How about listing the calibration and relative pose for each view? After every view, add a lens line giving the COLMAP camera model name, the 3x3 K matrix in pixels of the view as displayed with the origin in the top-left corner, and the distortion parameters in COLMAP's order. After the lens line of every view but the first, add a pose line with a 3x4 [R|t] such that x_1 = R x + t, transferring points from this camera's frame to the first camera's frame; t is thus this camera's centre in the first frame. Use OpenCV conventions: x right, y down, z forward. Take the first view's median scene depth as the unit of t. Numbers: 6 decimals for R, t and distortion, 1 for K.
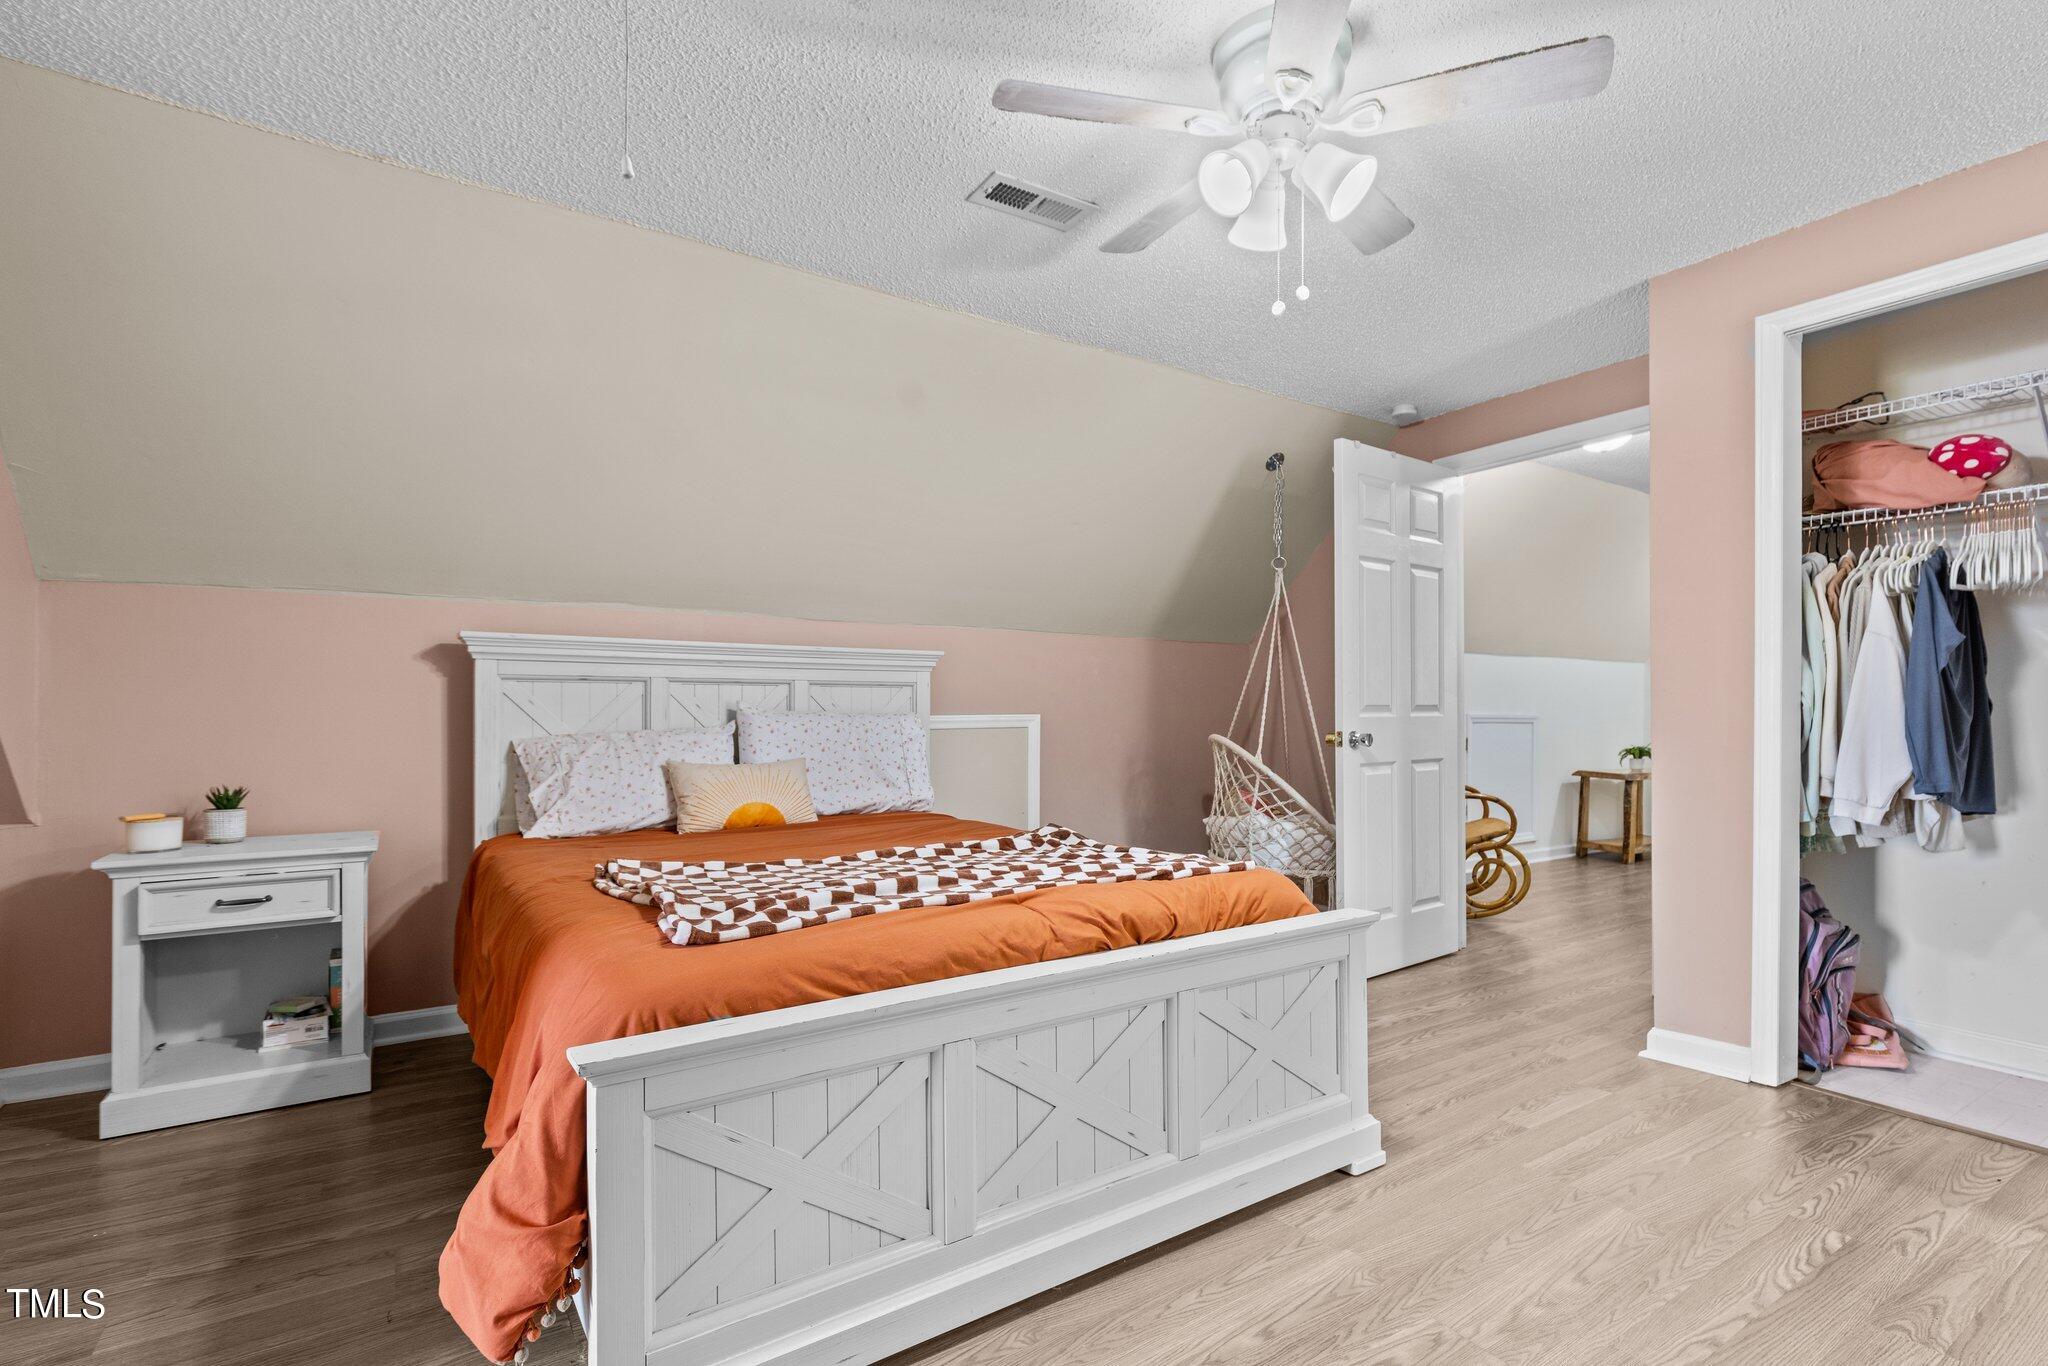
lens RADIAL K [[985.9, 0, 1024.4], [0, 985.9, 701.6], [0, 0, 1]] dist [0.004520, 0.000141]
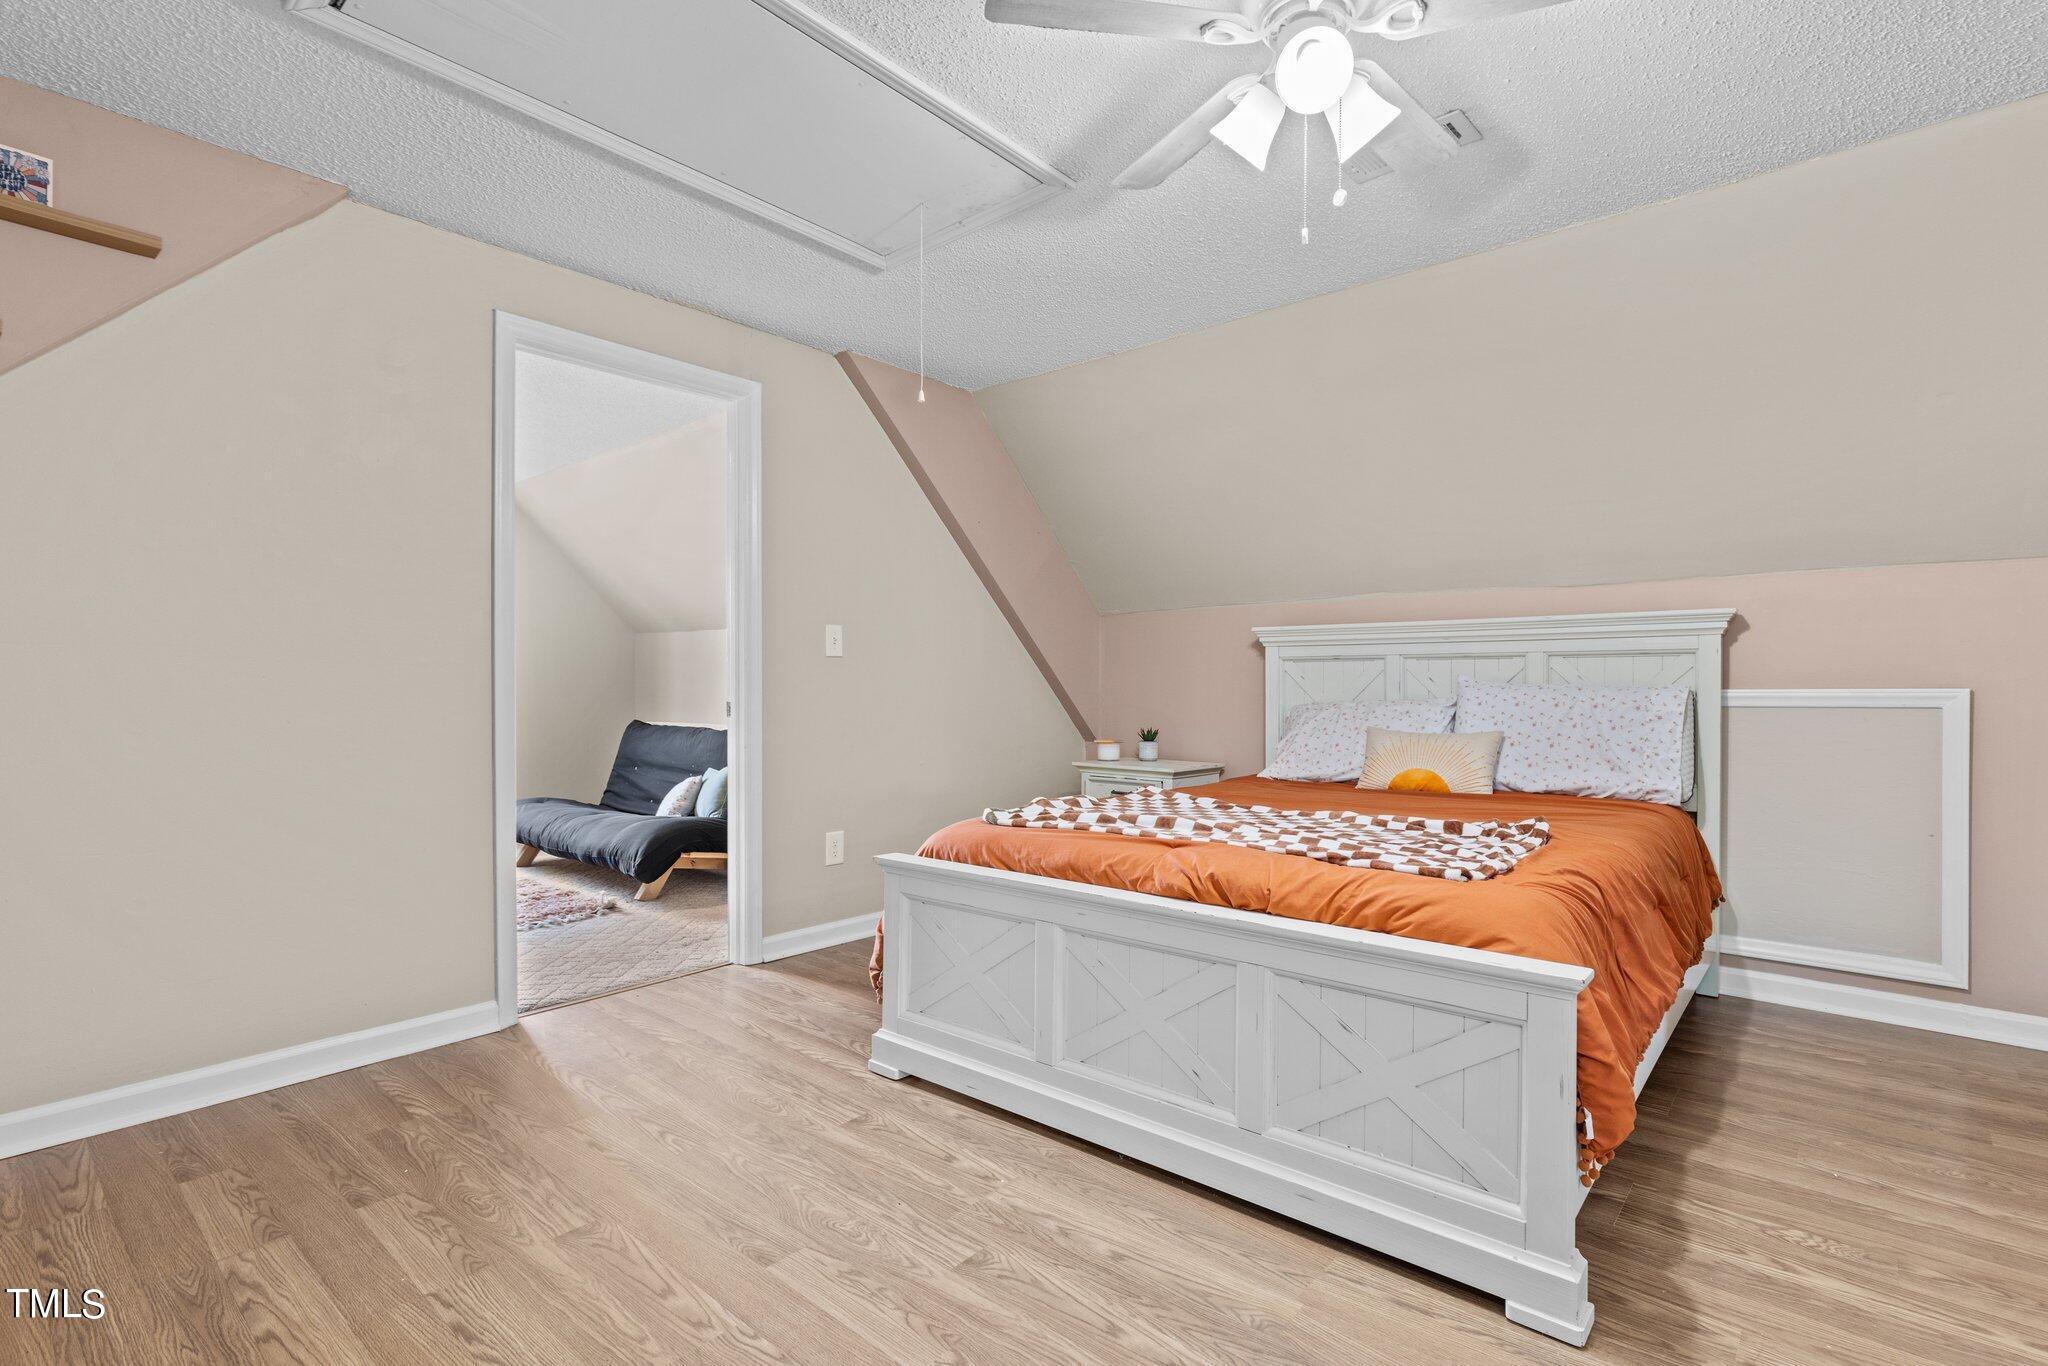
lens RADIAL K [[926.1, 0, 1026.0], [0, 926.1, 684.7], [0, 0, 1]] dist [0.004103, -0.000268]
pose [[0.274414, -0.000020, -0.961612, 0.613856], [0.010152, 0.999944, 0.002876, 0.003006], [0.961558, -0.010551, 0.274399, 0.321951]]
